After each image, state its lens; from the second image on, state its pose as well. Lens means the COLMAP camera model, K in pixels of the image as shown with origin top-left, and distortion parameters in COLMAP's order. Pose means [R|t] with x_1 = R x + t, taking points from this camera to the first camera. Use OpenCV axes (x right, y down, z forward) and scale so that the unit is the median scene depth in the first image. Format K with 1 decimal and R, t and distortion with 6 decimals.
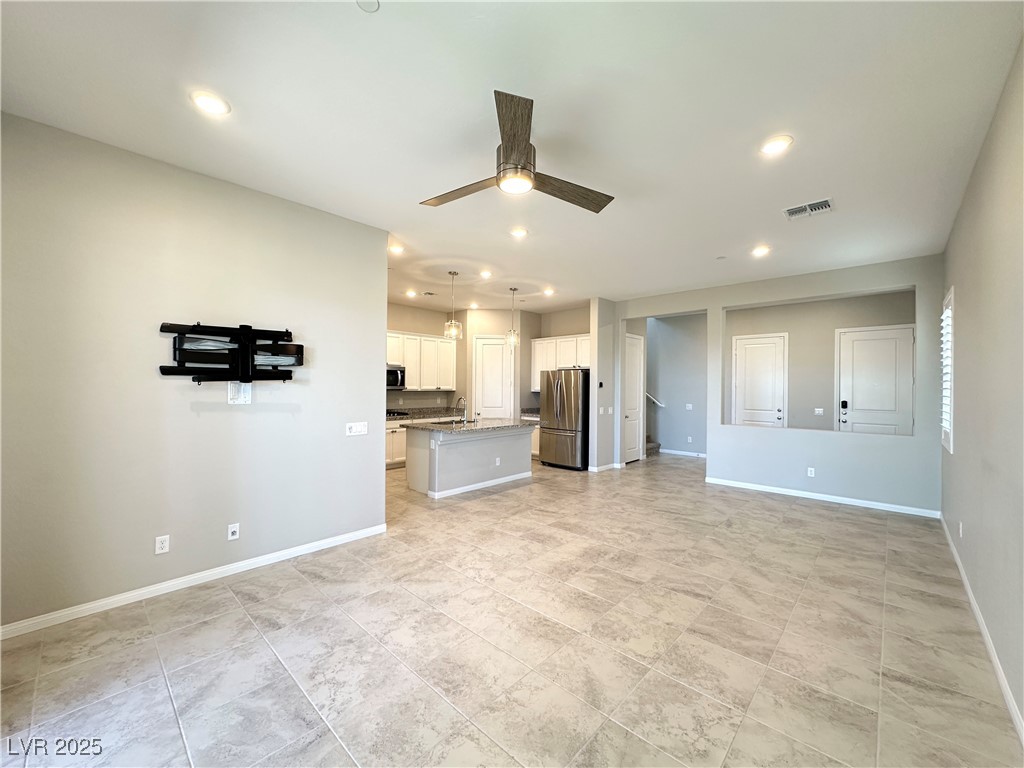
lens RADIAL K [[410.0, 0, 511.2], [0, 410.0, 379.8], [0, 0, 1]] dist [-0.001614, -0.000487]
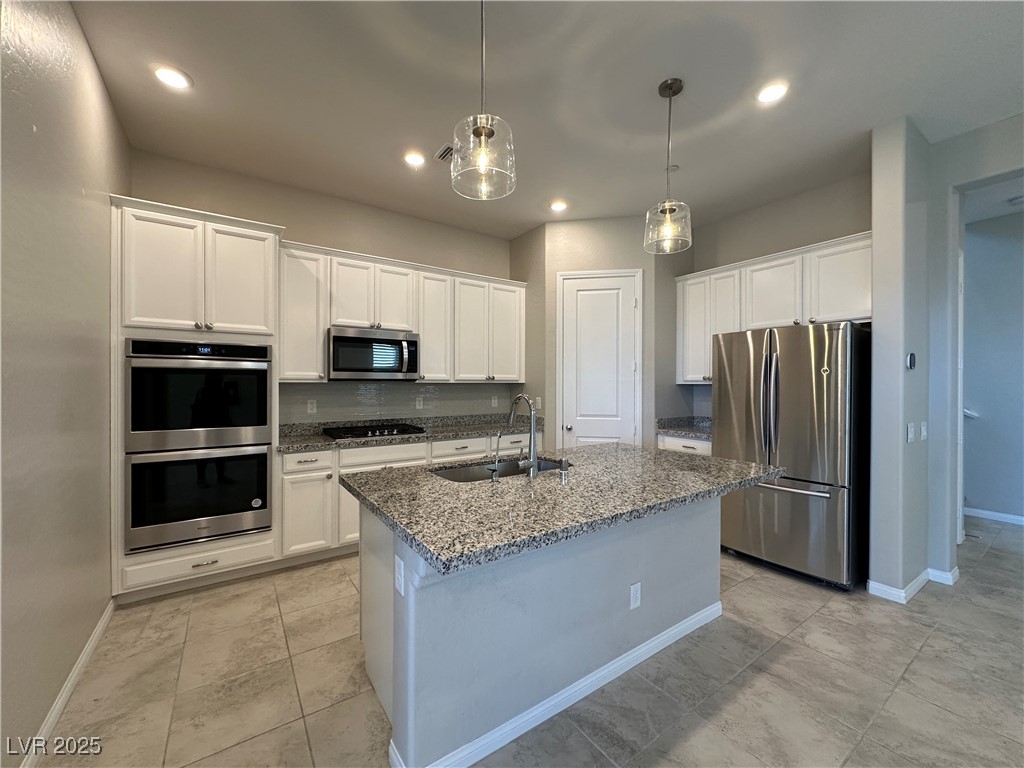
lens RADIAL K [[410.0, 0, 506.8], [0, 410.0, 385.4], [0, 0, 1]] dist [-0.001614, -0.000487]
pose [[0.975500, -0.004509, -0.219952, -0.048034], [0.008627, 0.999805, 0.017769, 0.022767], [0.219829, -0.019232, 0.975349, 0.540544]]
